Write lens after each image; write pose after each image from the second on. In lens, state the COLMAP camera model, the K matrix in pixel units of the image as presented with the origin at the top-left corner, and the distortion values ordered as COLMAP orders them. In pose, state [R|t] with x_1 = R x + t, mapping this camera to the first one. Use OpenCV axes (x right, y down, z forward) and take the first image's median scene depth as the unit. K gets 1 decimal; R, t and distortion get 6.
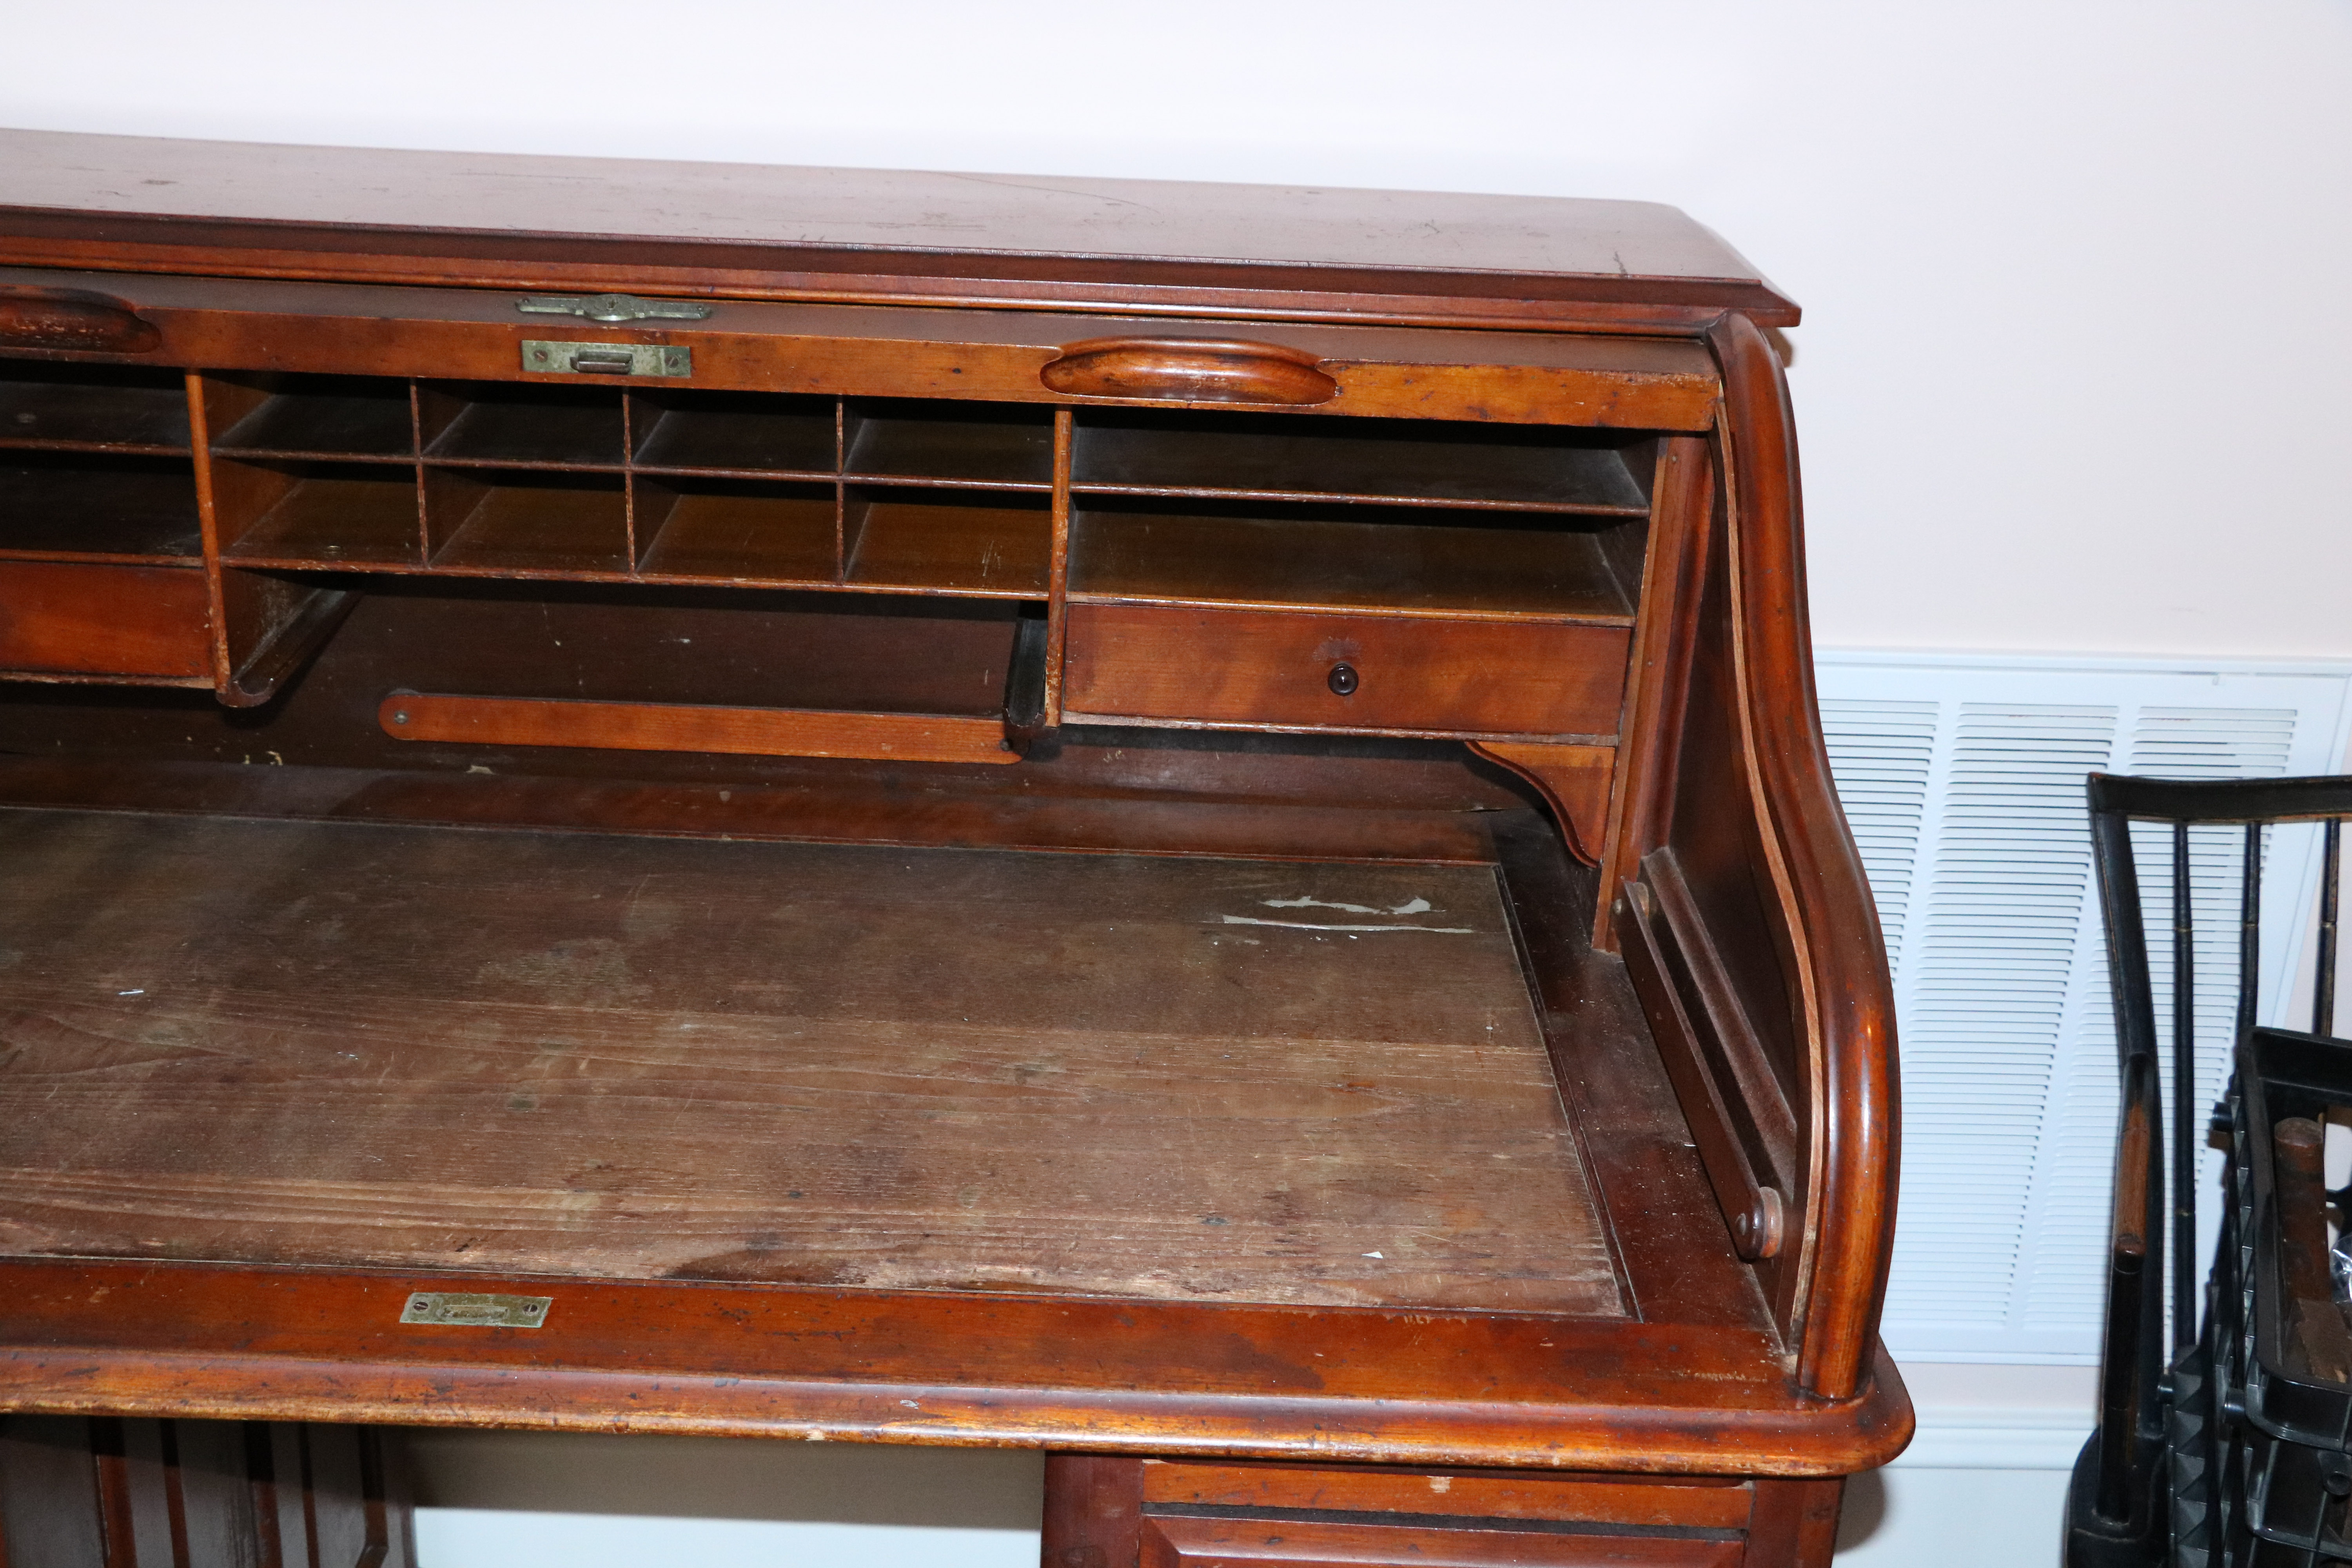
lens RADIAL K [[2606.8, 0, 1162.0], [0, 2606.8, 793.9], [0, 0, 1]] dist [-0.095110, 0.280657]
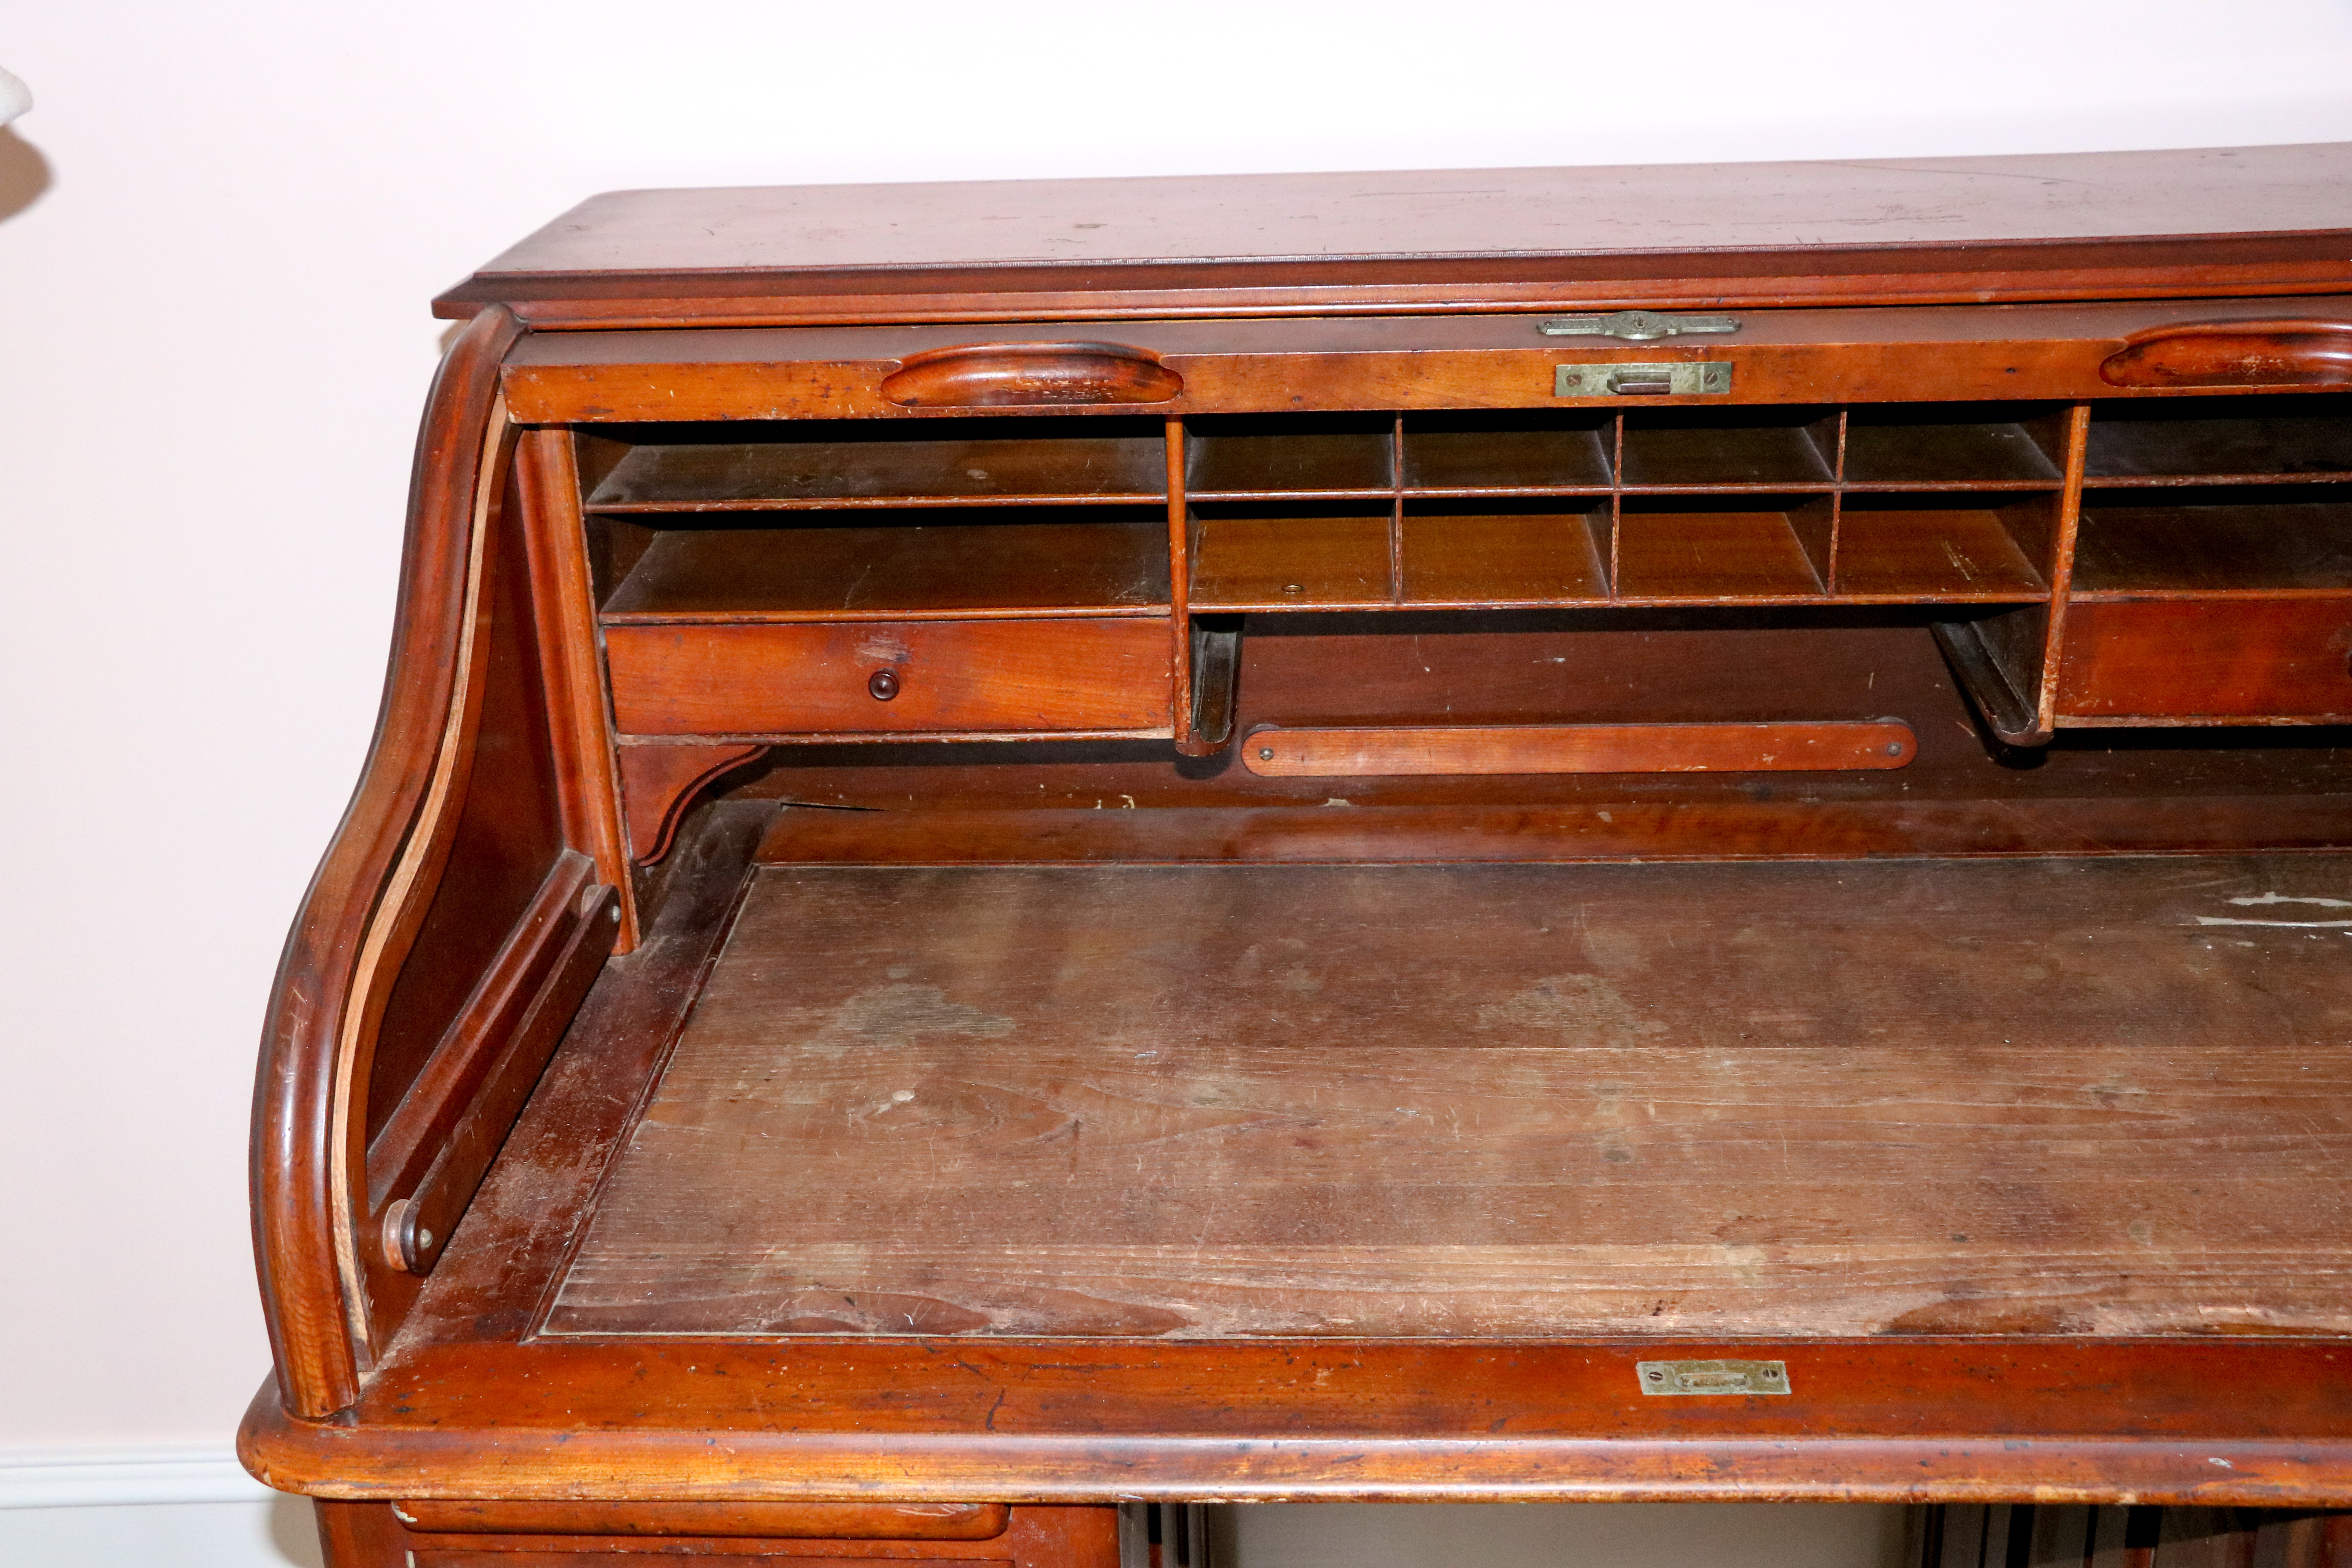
lens RADIAL K [[2606.8, 0, 1162.0], [0, 2606.8, 793.9], [0, 0, 1]] dist [-0.095110, 0.280657]
pose [[0.995364, -0.051877, -0.080990, -0.317111], [0.052690, 0.998579, 0.007932, -0.030203], [0.080463, -0.012163, 0.996683, 0.020928]]
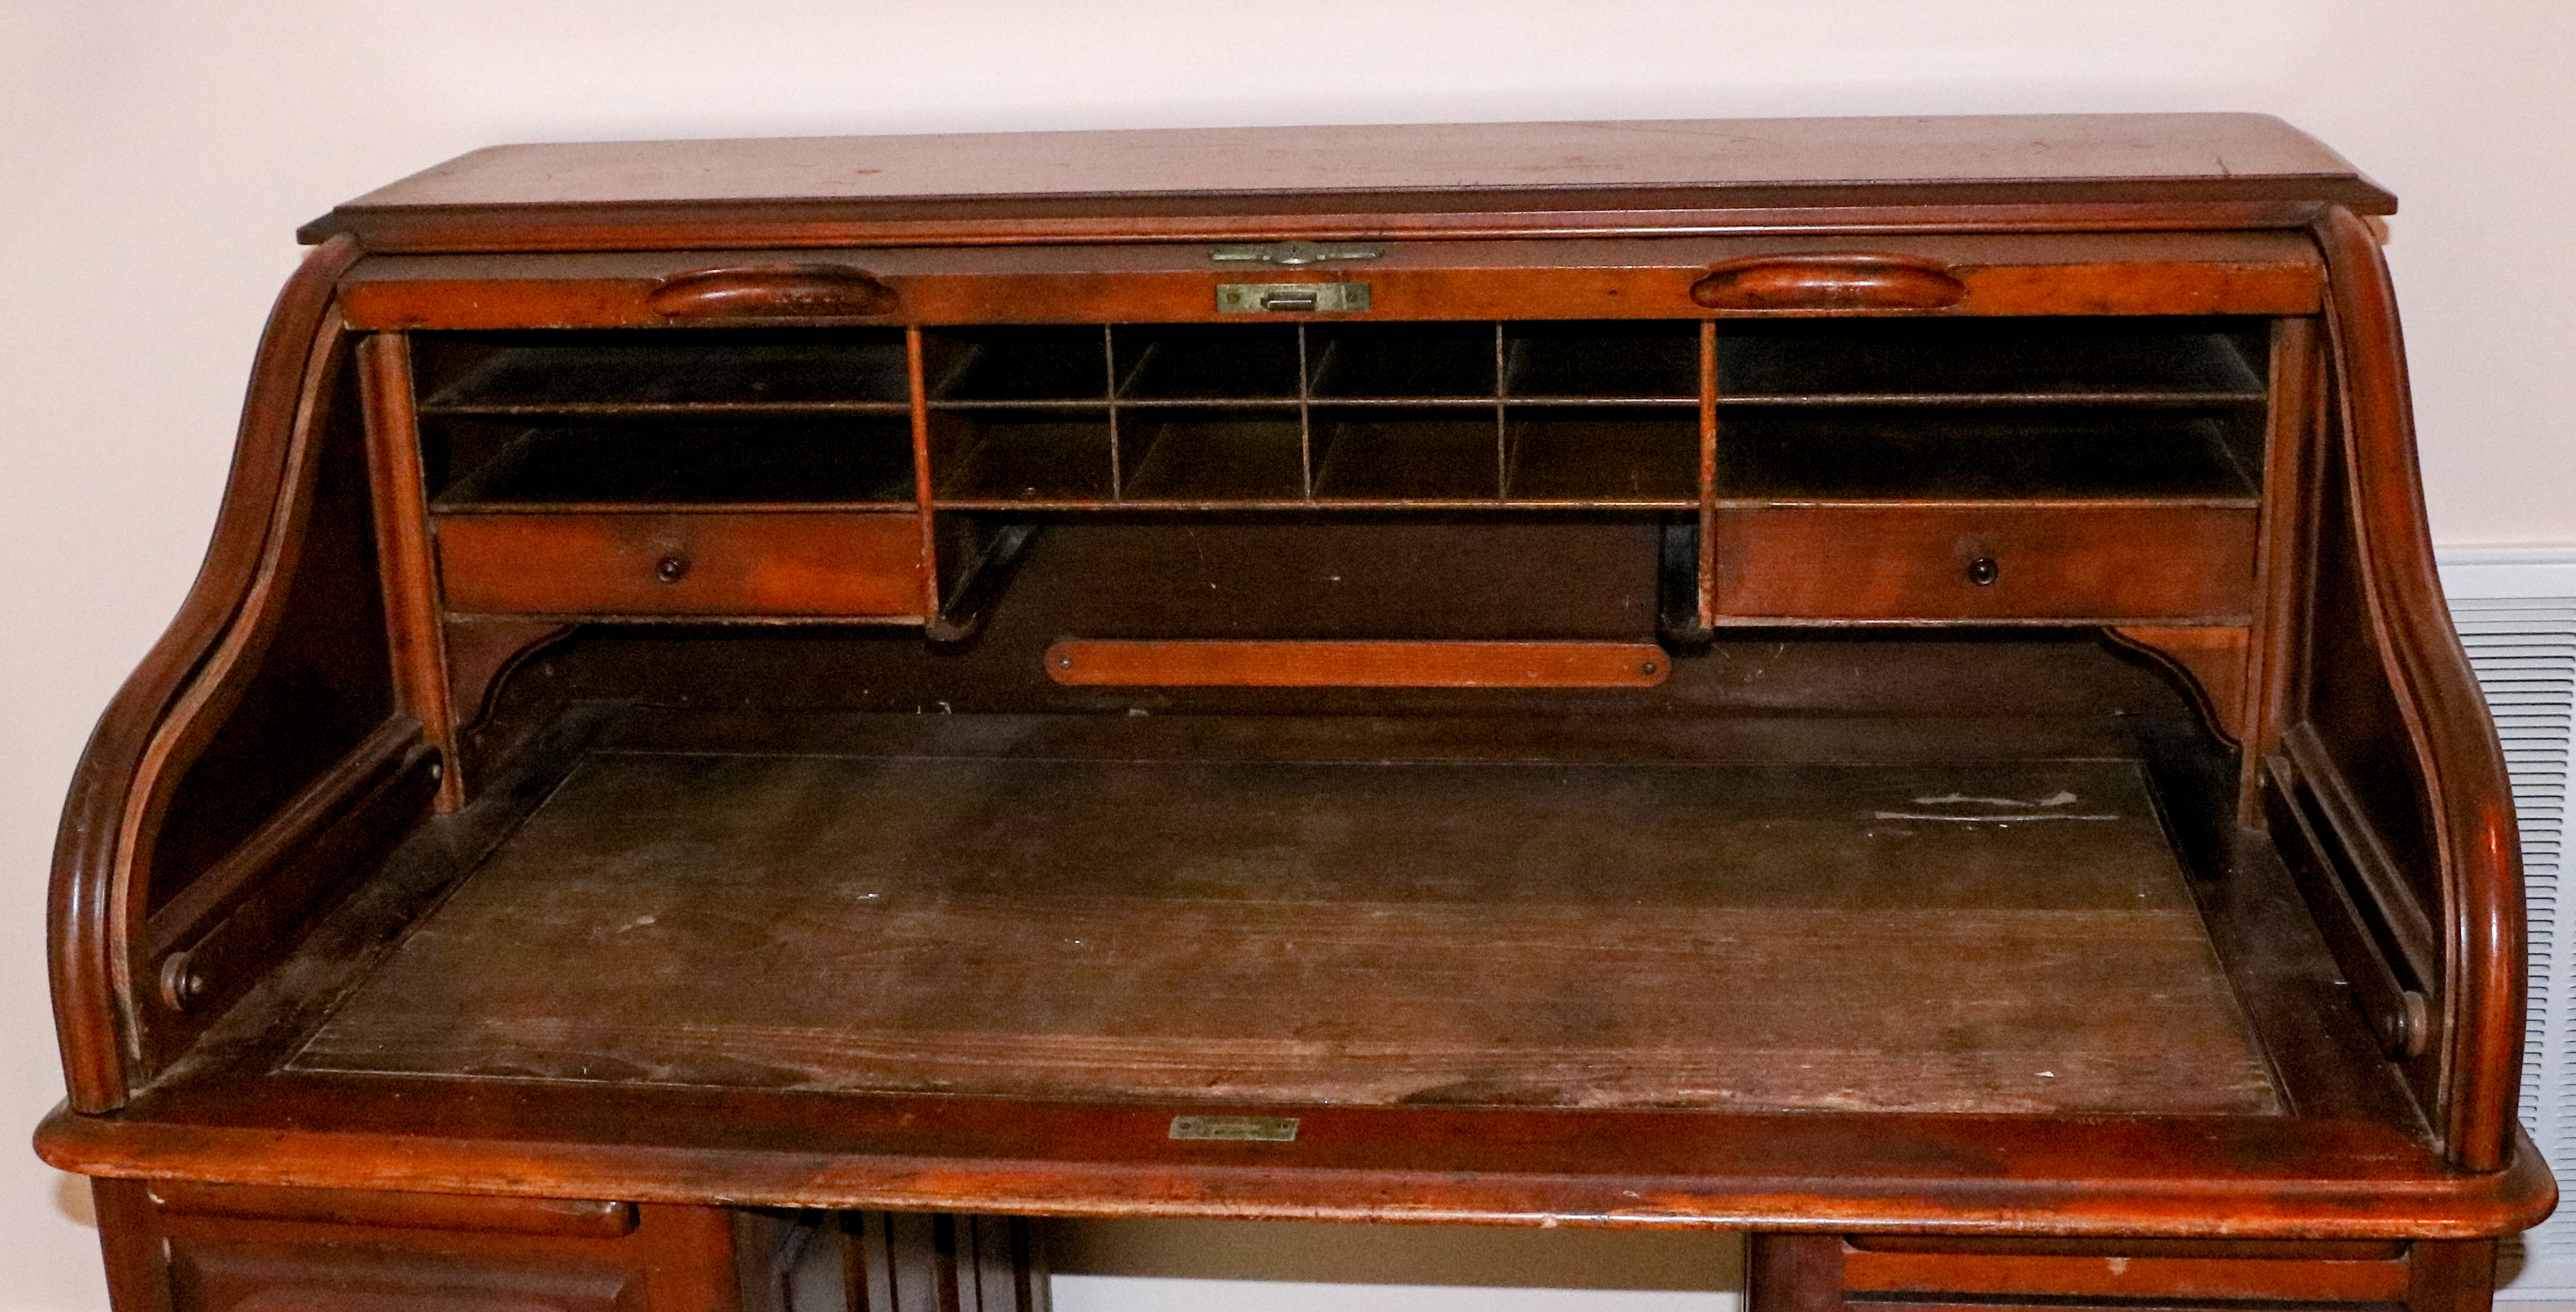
lens RADIAL K [[3092.3, 0, 1237.4], [0, 3092.3, 534.7], [0, 0, 1]] dist [-0.193065, 0.175123]
pose [[0.987652, -0.044069, -0.150338, -0.044201], [0.026495, 0.992784, -0.116957, 0.083328], [0.154407, 0.111529, 0.981692, -0.274816]]
